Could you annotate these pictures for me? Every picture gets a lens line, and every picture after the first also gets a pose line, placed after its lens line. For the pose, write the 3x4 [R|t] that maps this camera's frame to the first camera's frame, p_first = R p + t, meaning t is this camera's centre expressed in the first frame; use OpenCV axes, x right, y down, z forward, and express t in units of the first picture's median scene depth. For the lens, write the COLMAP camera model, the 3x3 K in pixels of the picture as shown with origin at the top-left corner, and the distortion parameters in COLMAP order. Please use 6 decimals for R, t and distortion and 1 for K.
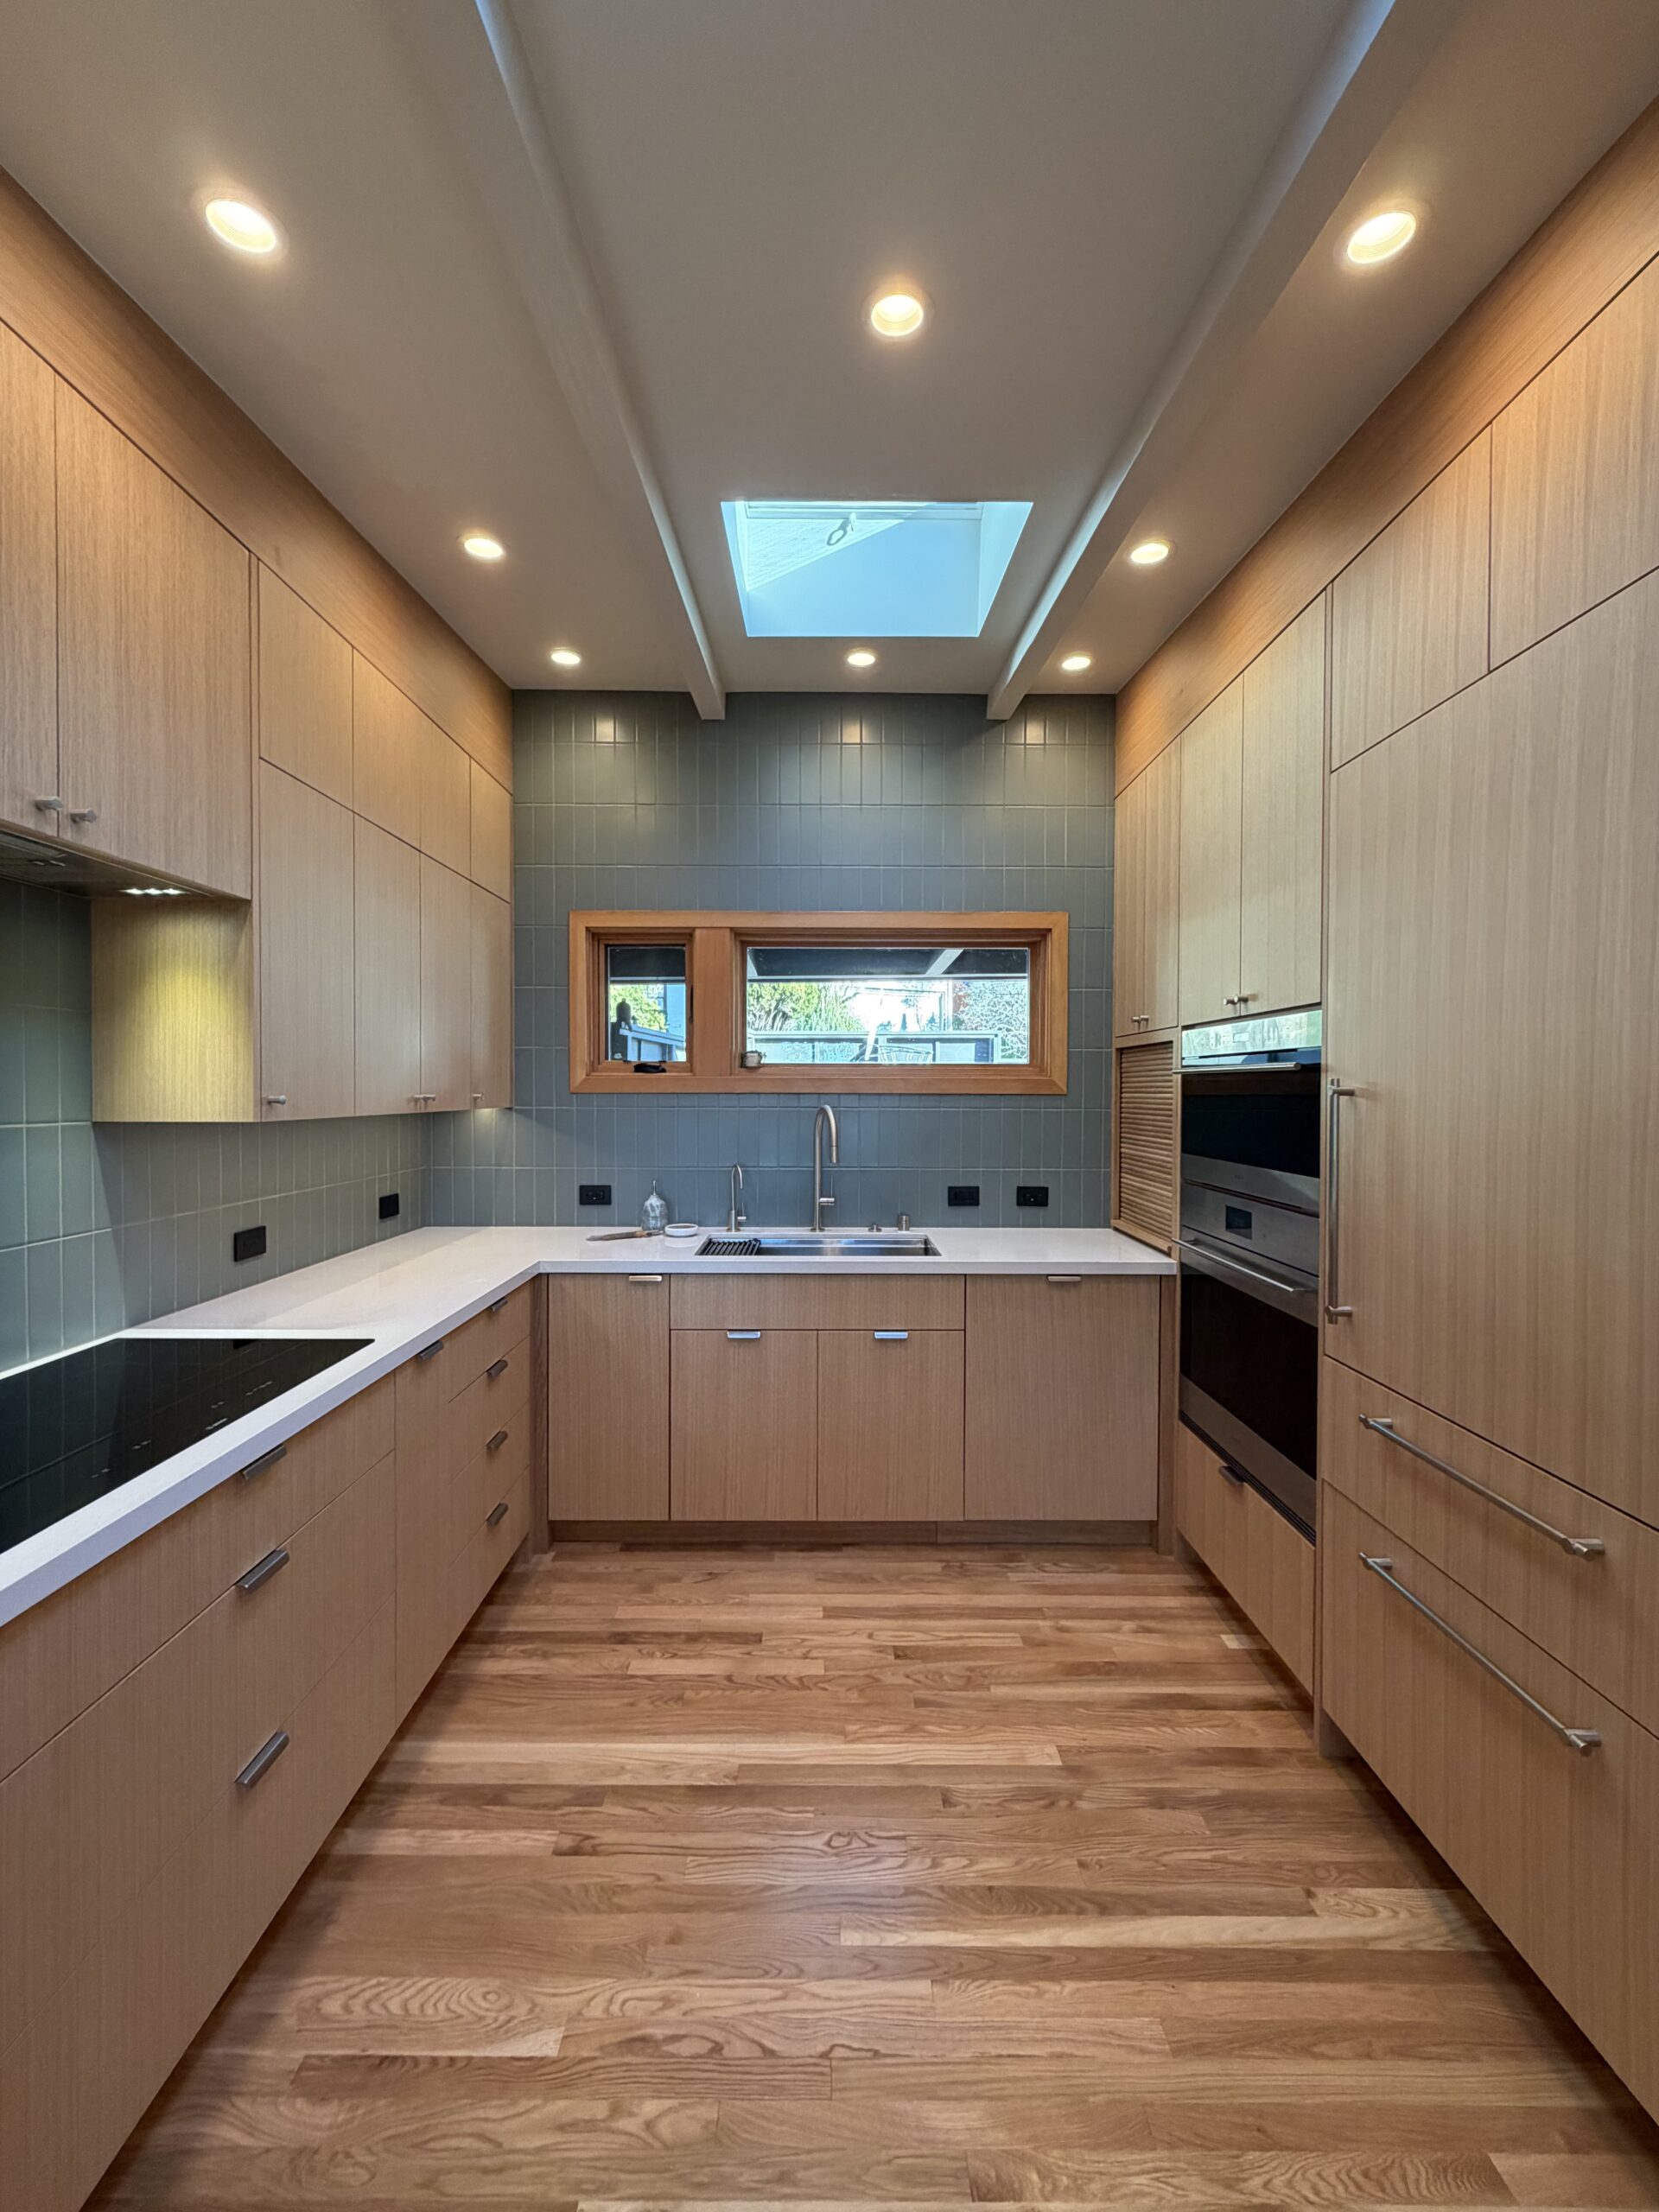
lens RADIAL K [[886.4, 0, 824.0], [0, 886.4, 1102.5], [0, 0, 1]] dist [-0.000667, 0.000628]
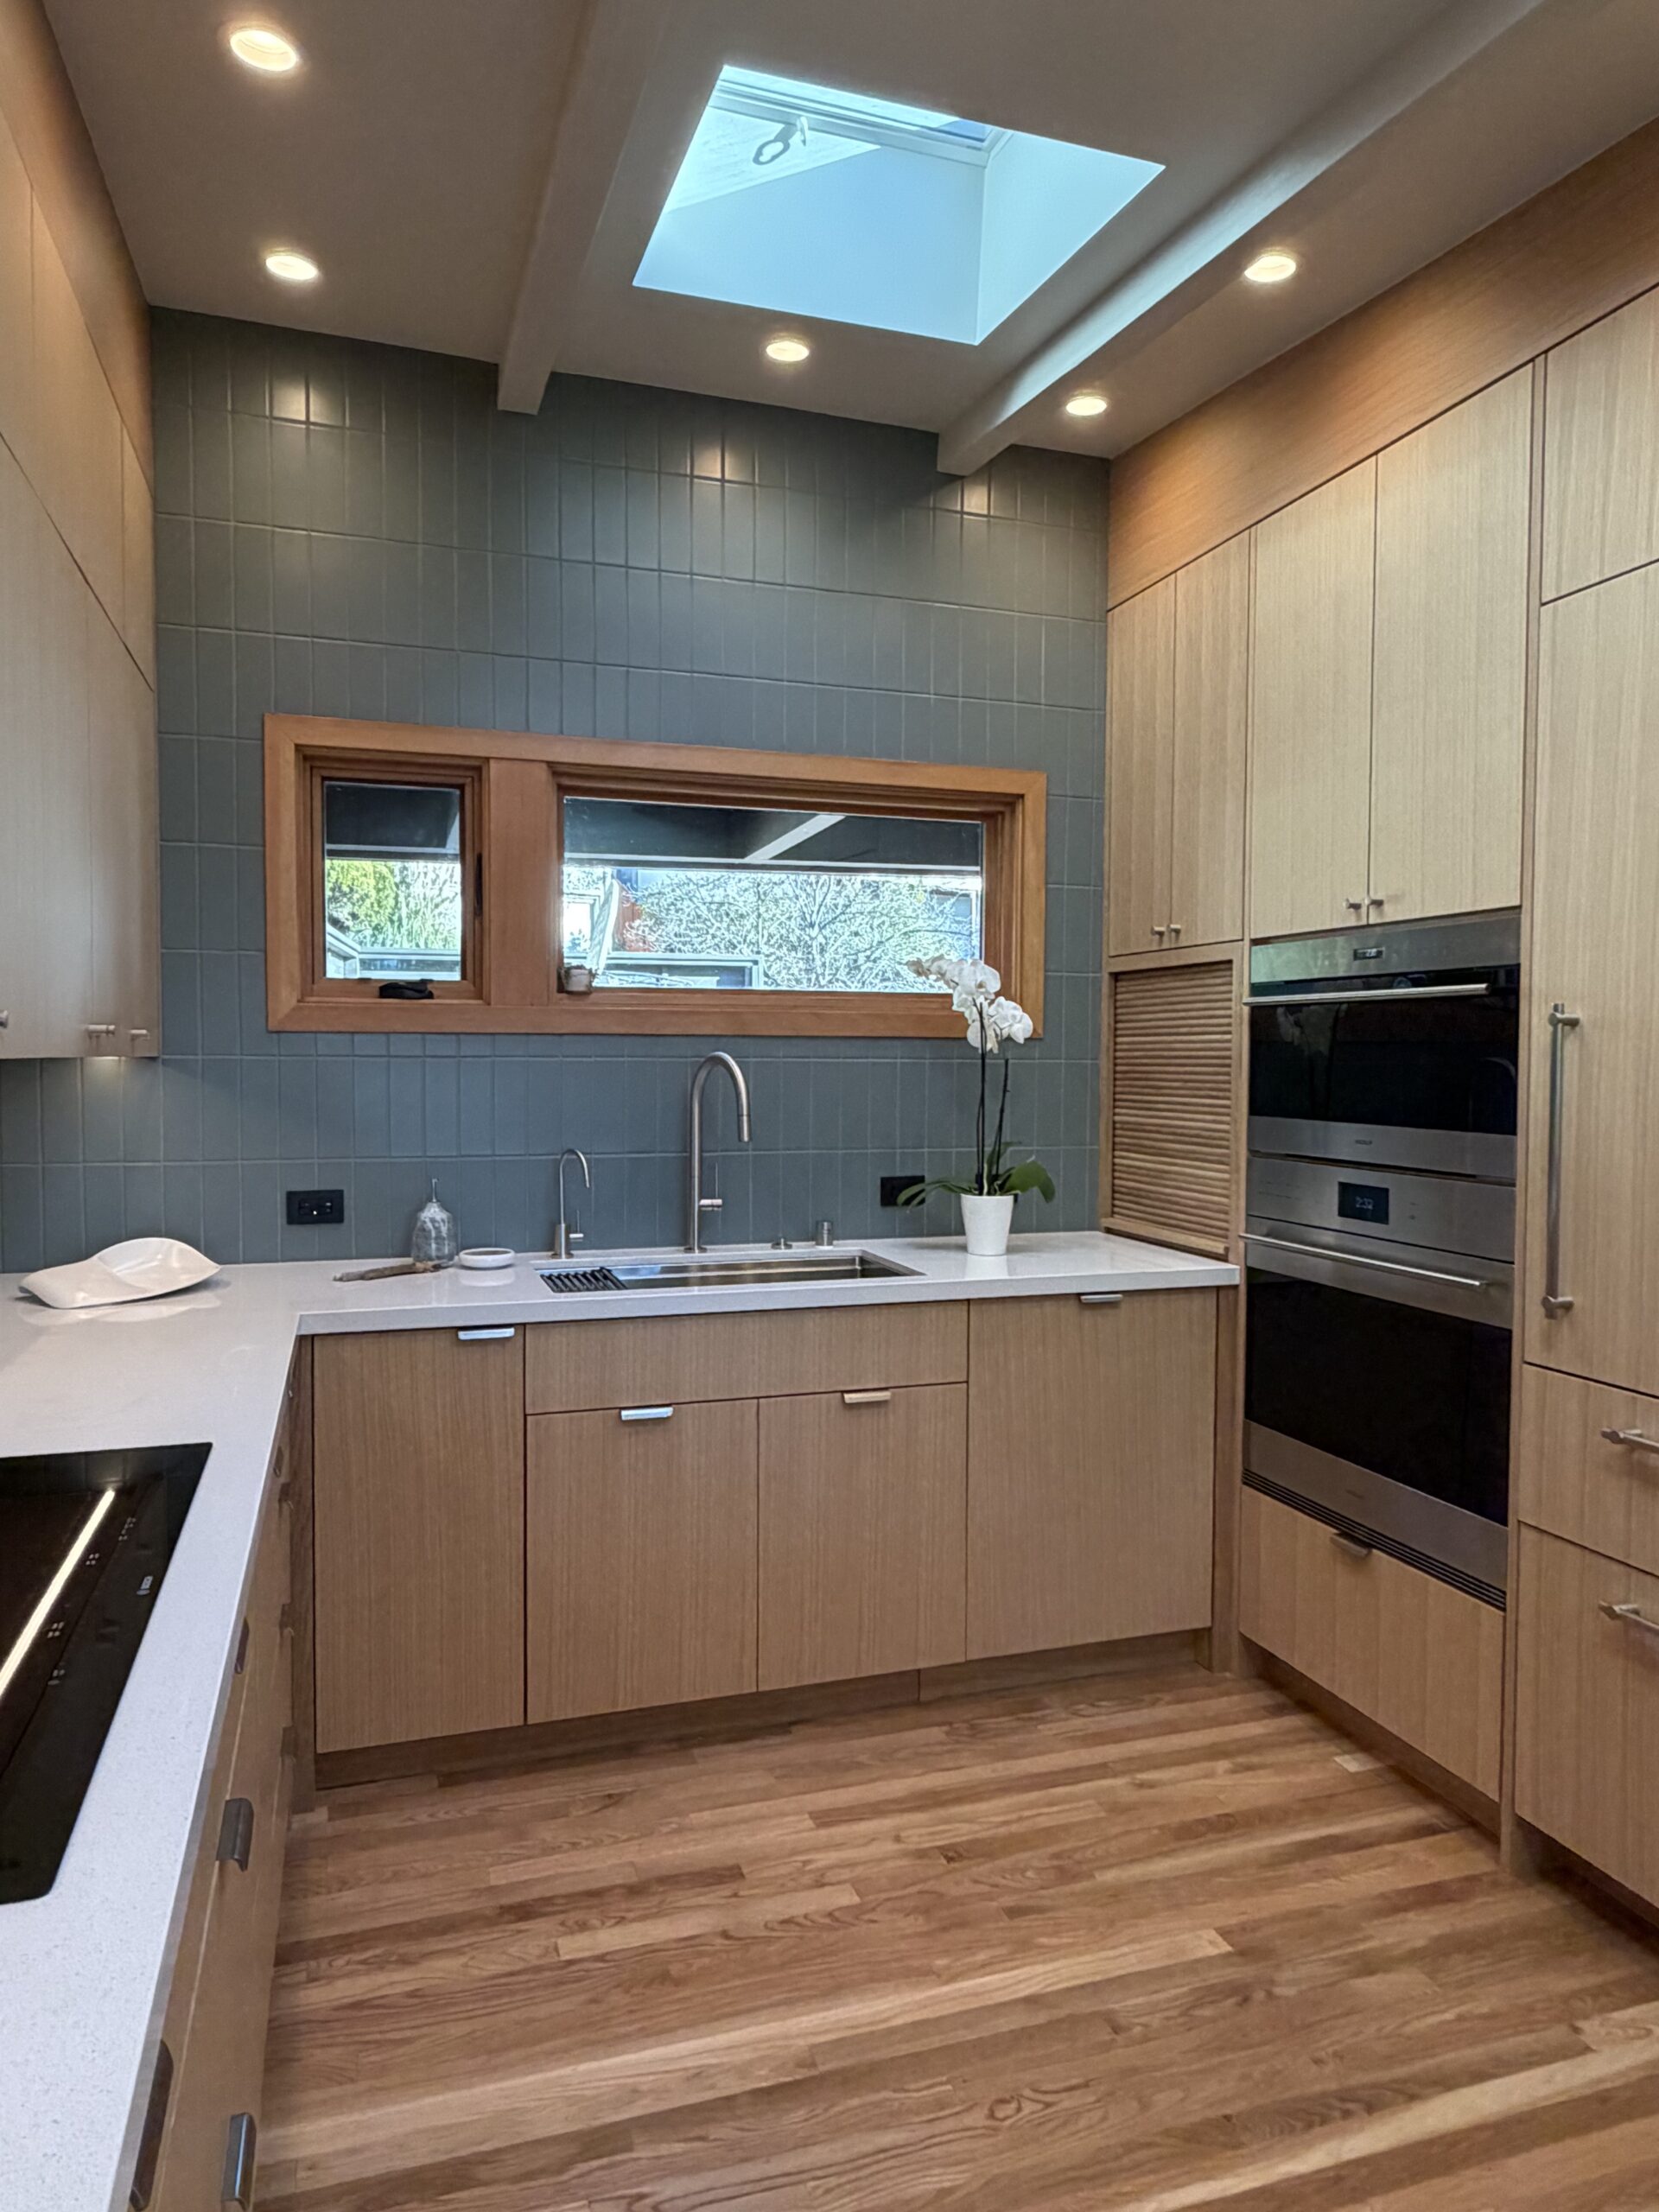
lens RADIAL K [[1409.4, 0, 821.7], [0, 1409.4, 1108.8], [0, 0, 1]] dist [-0.001210, 0.002012]
pose [[0.950168, -0.009784, 0.311585, -0.286099], [0.002289, 0.999699, 0.024411, 0.022406], [-0.311730, -0.022481, 0.949905, 0.018776]]
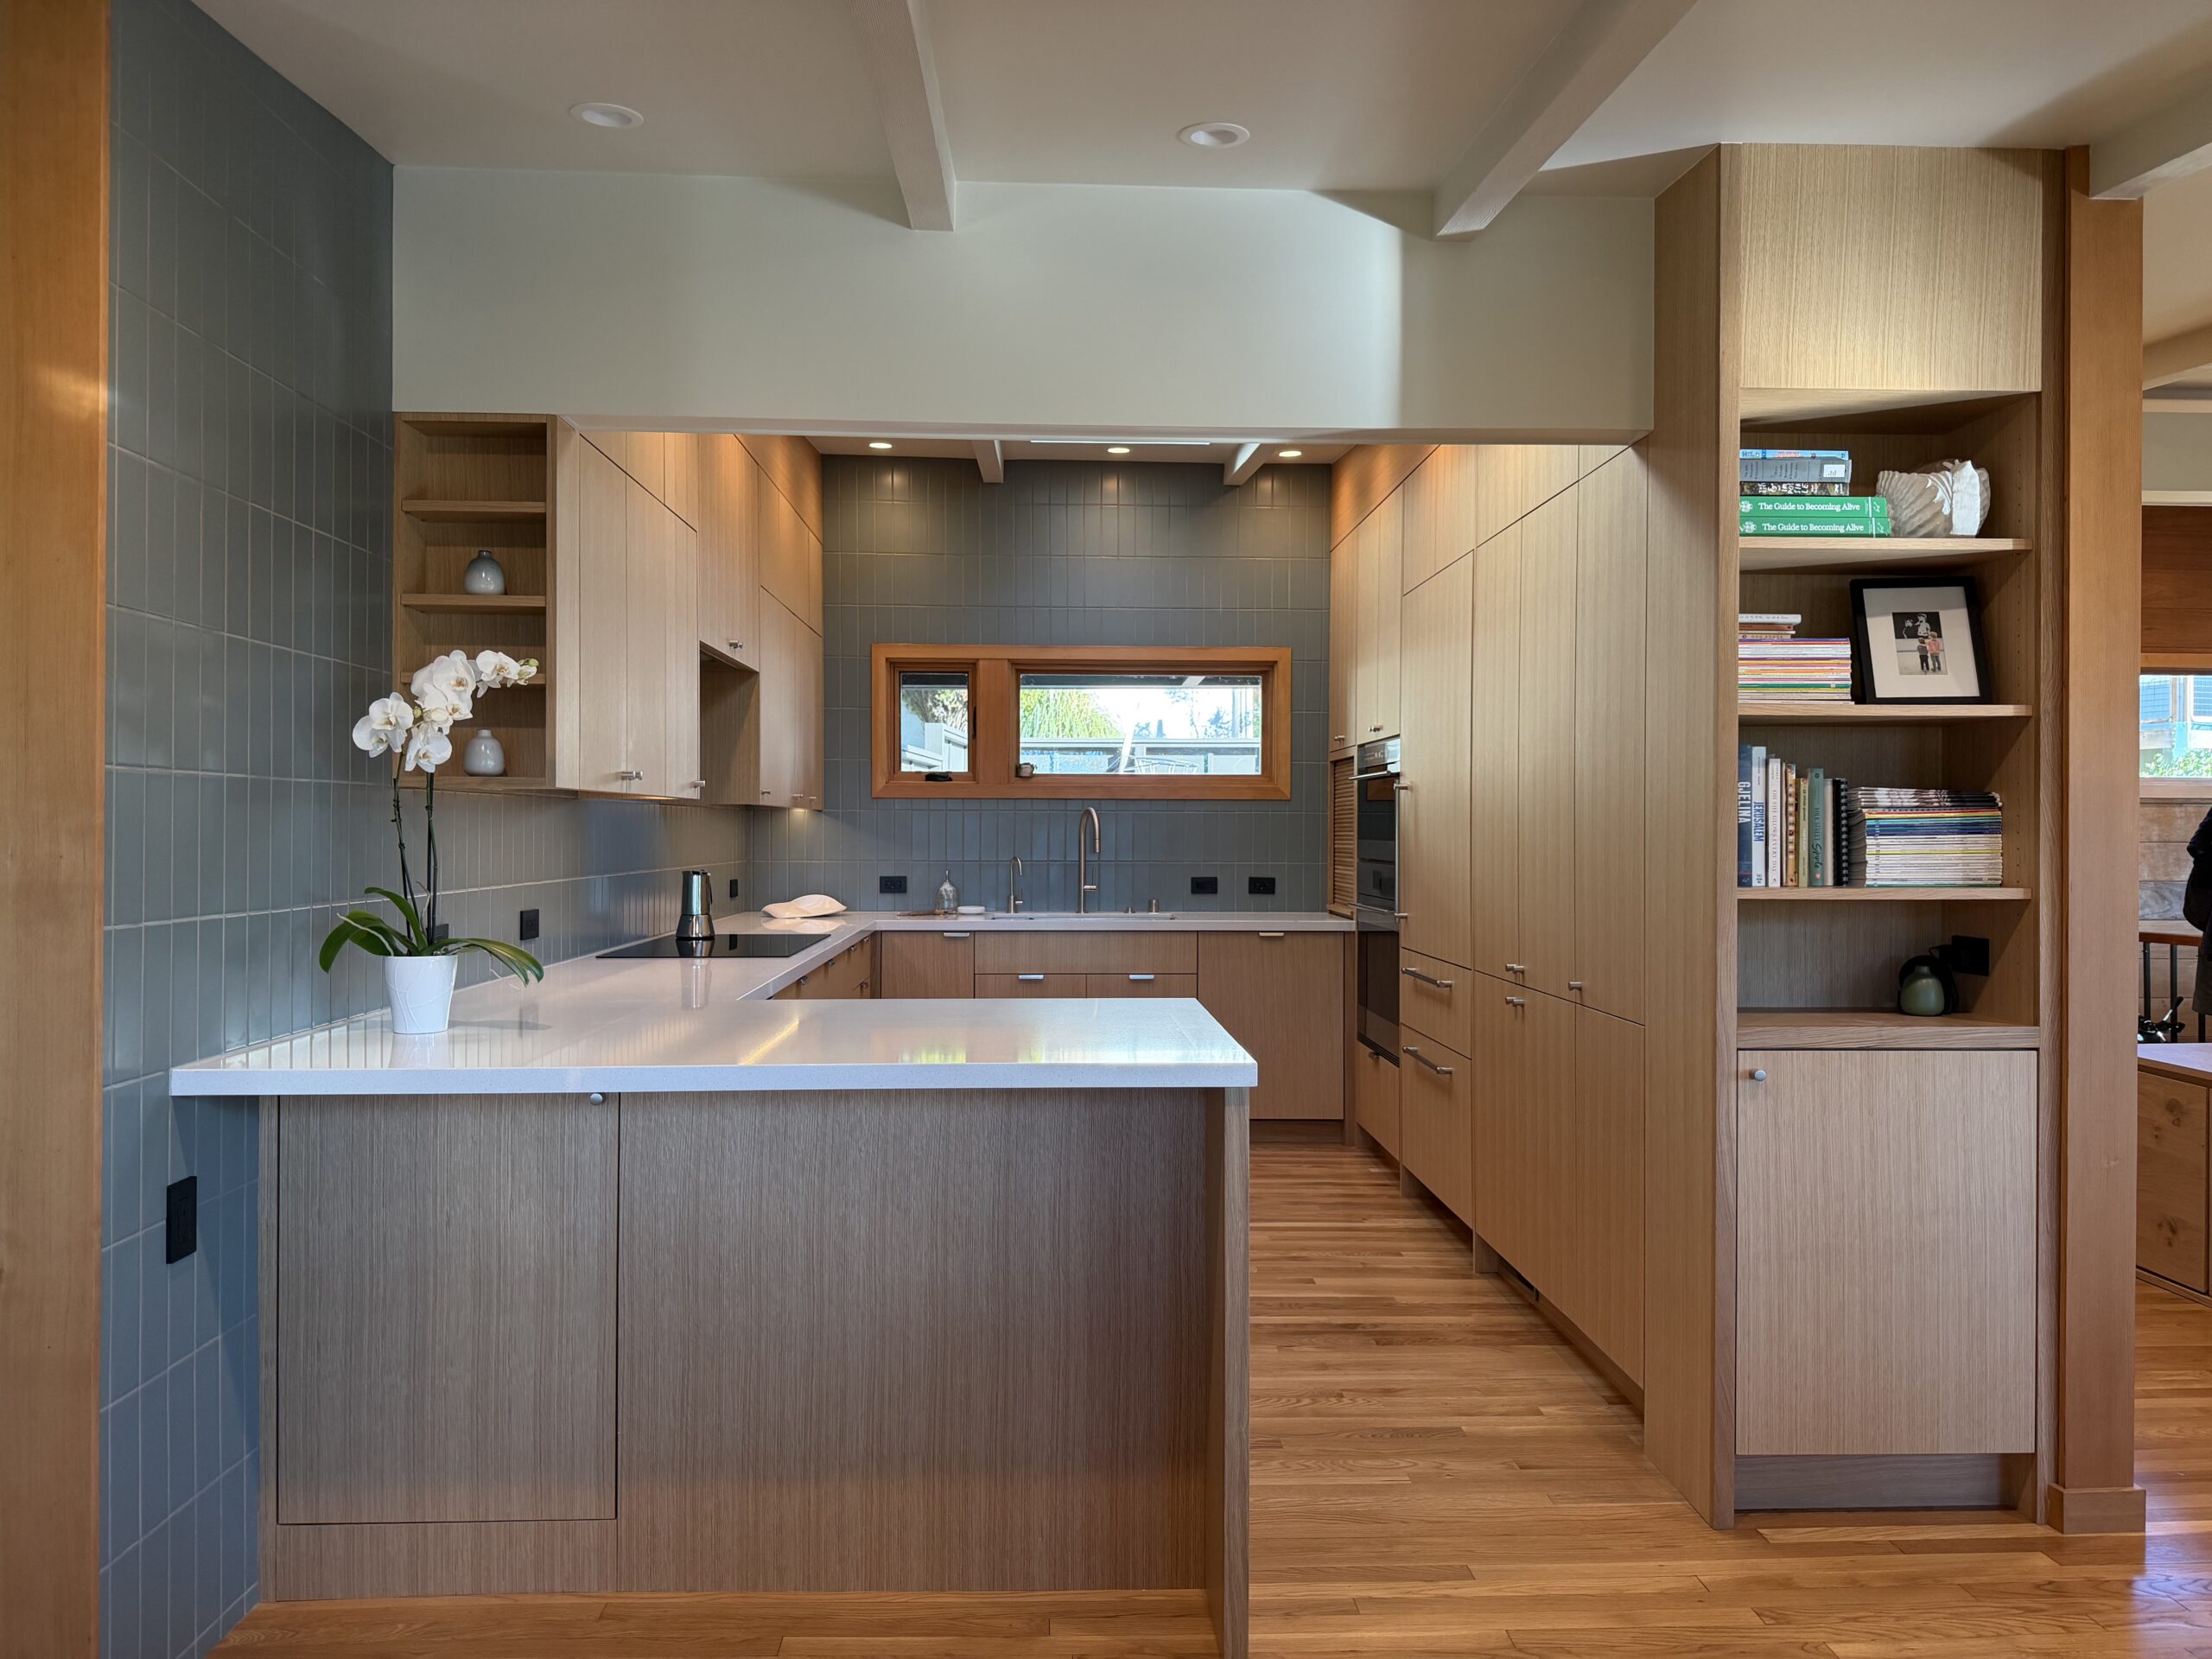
lens RADIAL K [[1548.3, 0, 1103.9], [0, 1548.3, 837.2], [0, 0, 1]] dist [0.070153, 0.000299]
pose [[0.999235, 0.000963, 0.039099, -0.073170], [-0.000538, 0.999941, -0.010879, 0.079412], [-0.039107, 0.010850, 0.999176, -1.334886]]
